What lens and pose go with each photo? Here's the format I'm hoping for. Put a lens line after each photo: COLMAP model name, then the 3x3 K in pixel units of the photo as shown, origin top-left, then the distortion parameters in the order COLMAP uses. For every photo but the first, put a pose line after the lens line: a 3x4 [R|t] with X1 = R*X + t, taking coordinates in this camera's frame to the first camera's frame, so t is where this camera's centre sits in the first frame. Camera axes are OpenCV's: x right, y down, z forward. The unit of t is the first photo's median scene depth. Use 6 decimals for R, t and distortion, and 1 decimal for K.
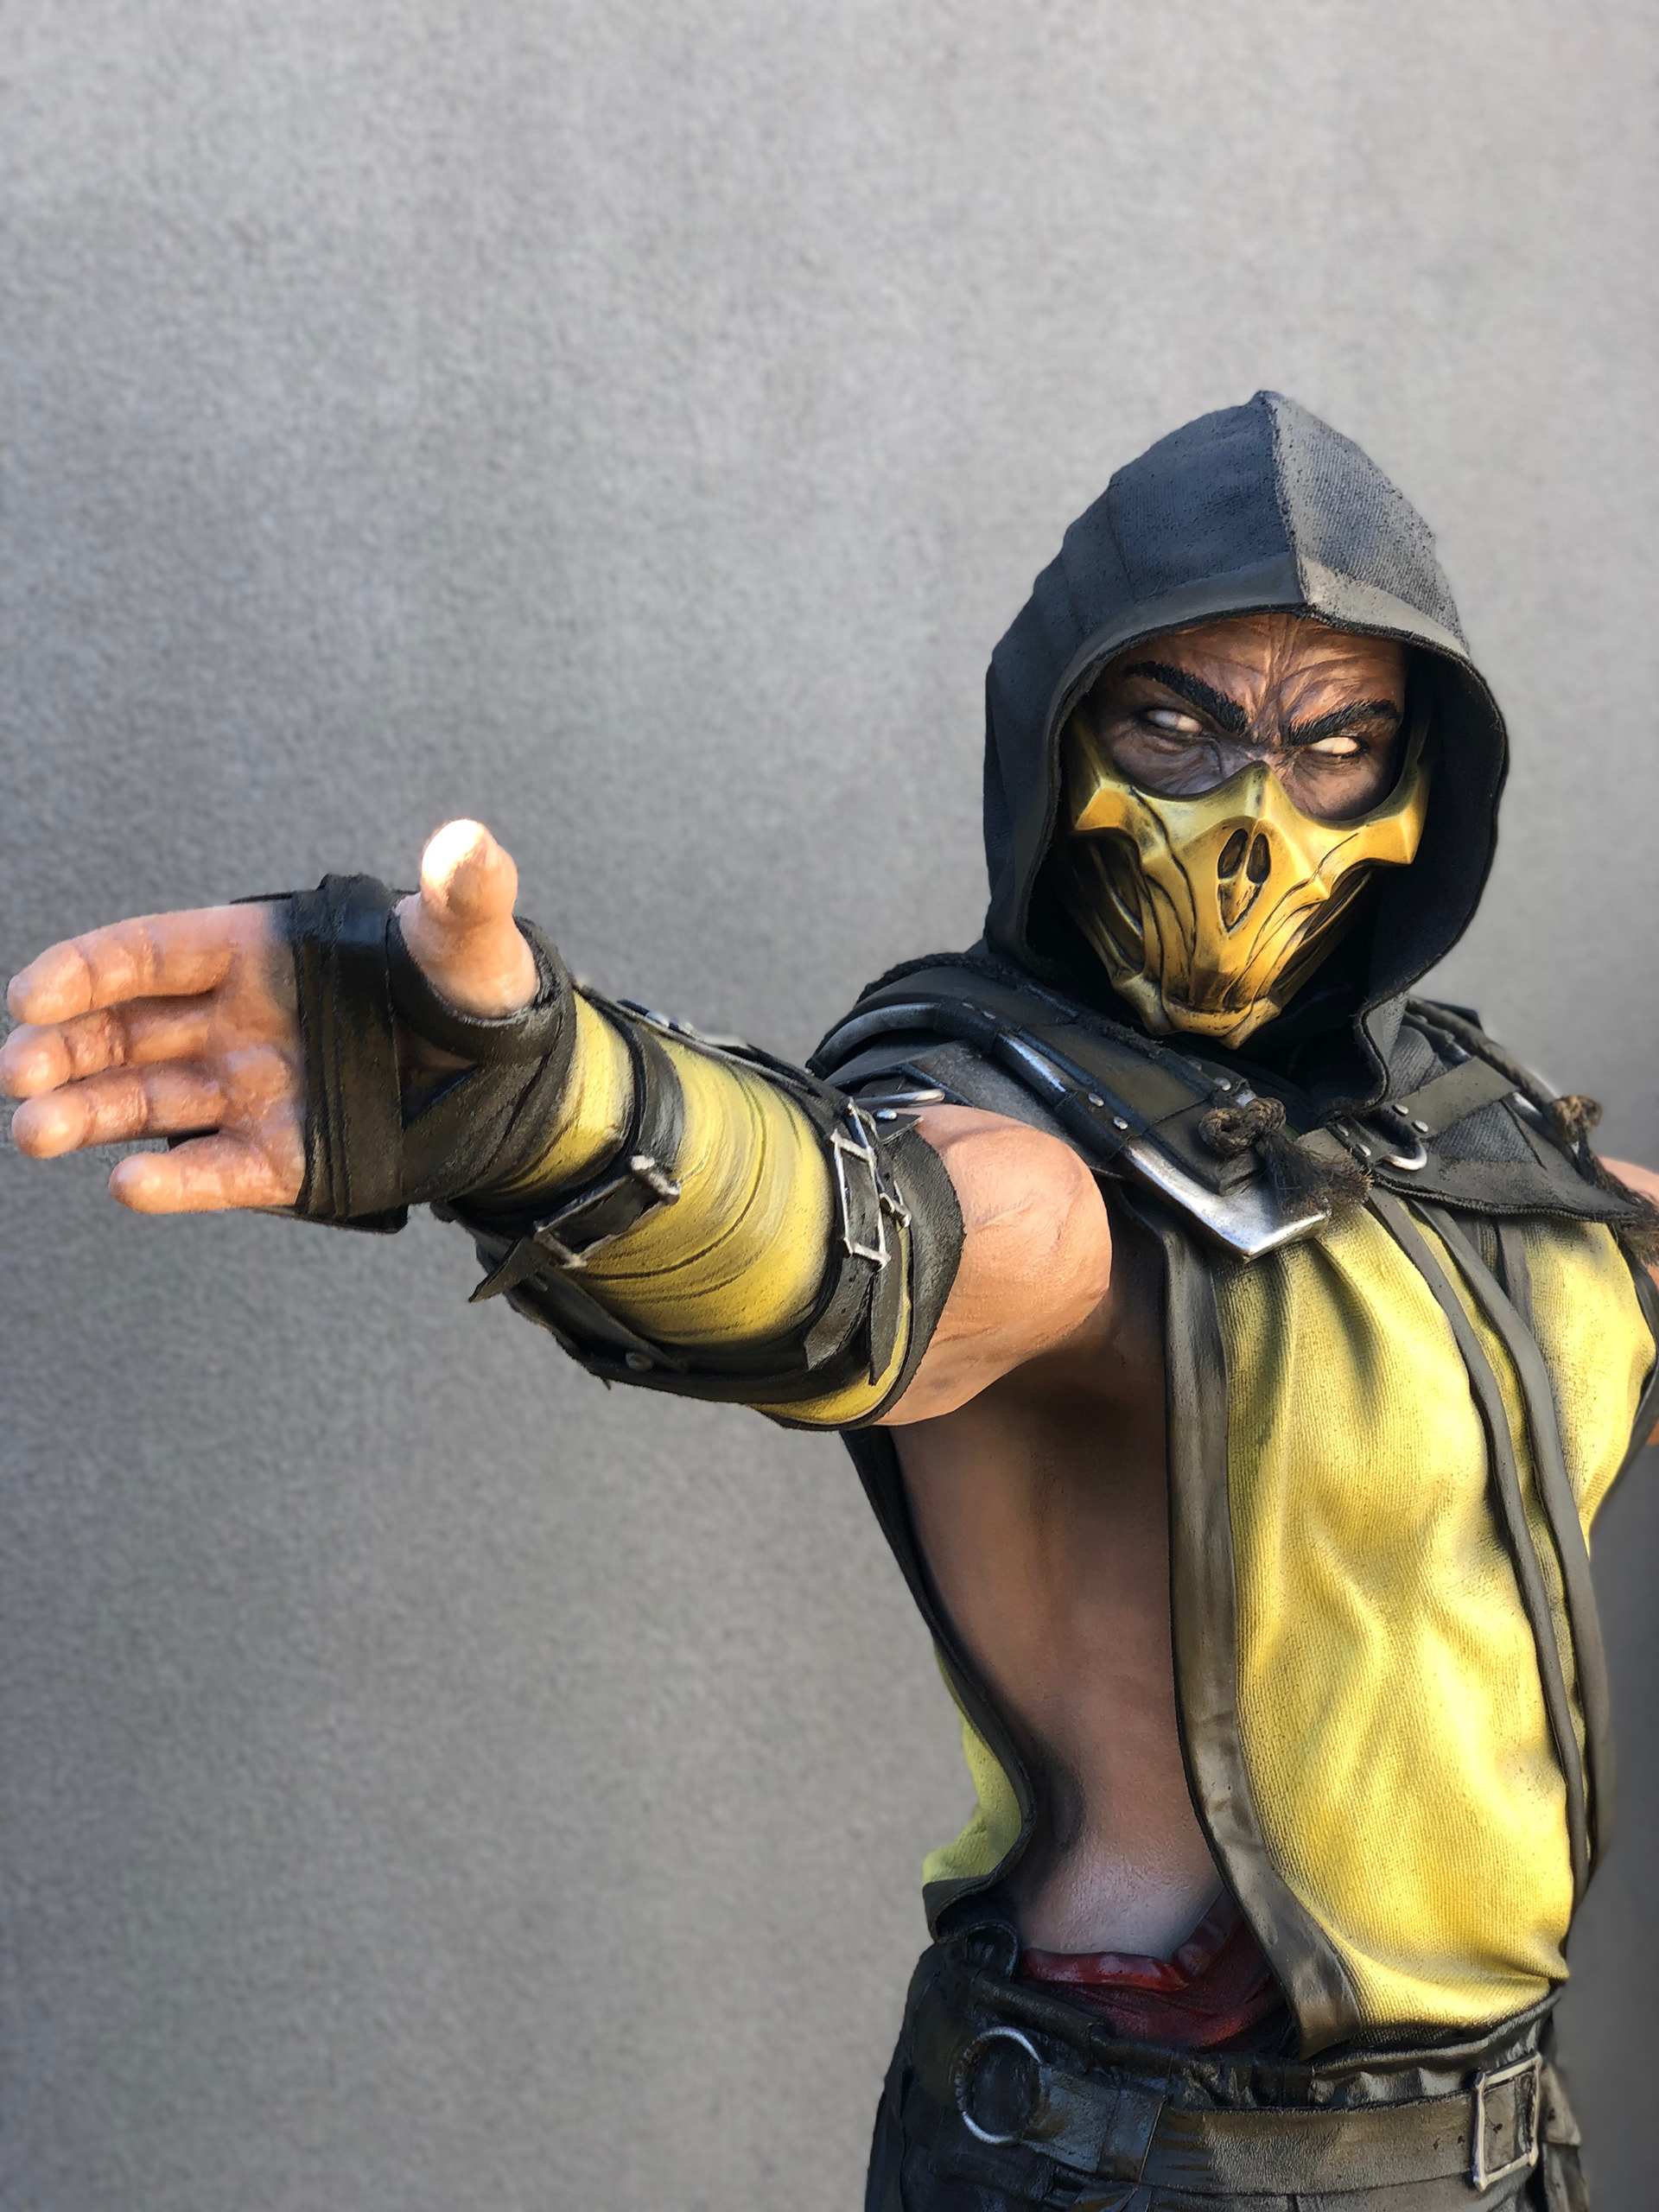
lens RADIAL K [[3477.2, 0, 829.5], [0, 3477.2, 1106.0], [0, 0, 1]] dist [0.058879, -0.094744]
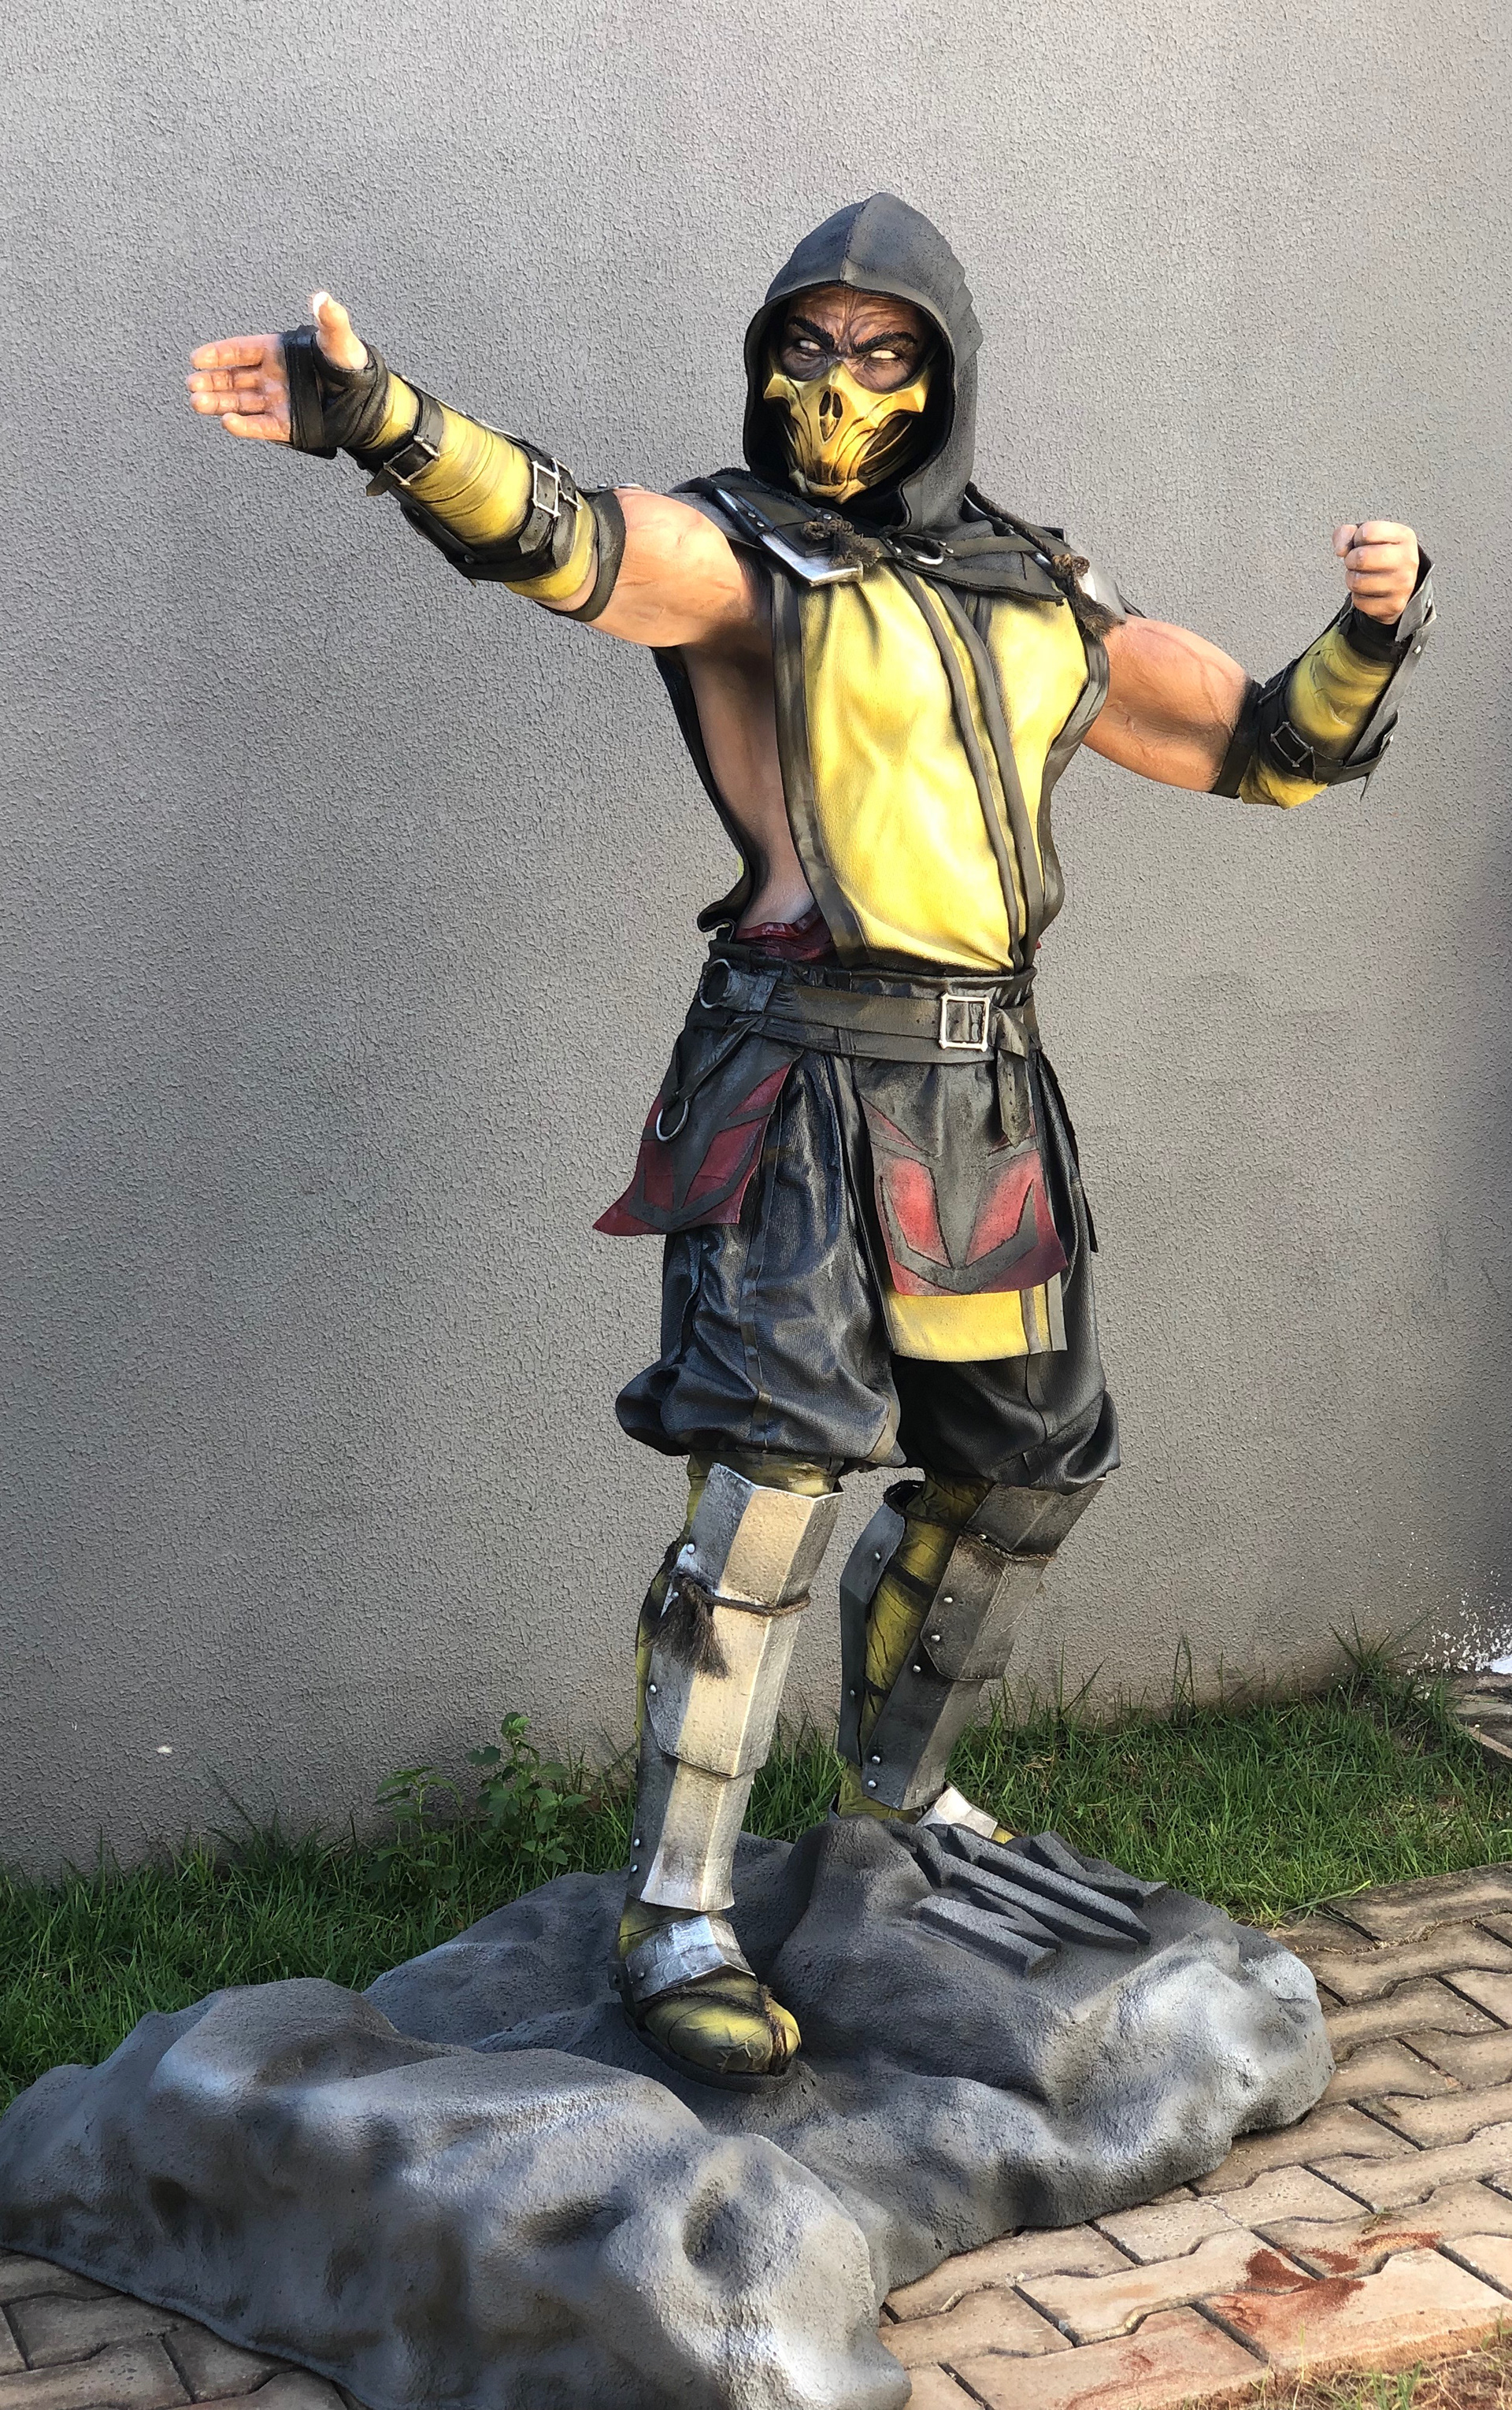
lens RADIAL K [[4049.2, 0, 756.0], [0, 4049.2, 1205.0], [0, 0, 1]] dist [0.306979, -1.215569]
pose [[0.963337, 0.025830, -0.267050, 0.756467], [-0.033348, 0.999164, -0.023656, 0.481051], [0.266215, 0.031694, 0.963392, -1.430989]]
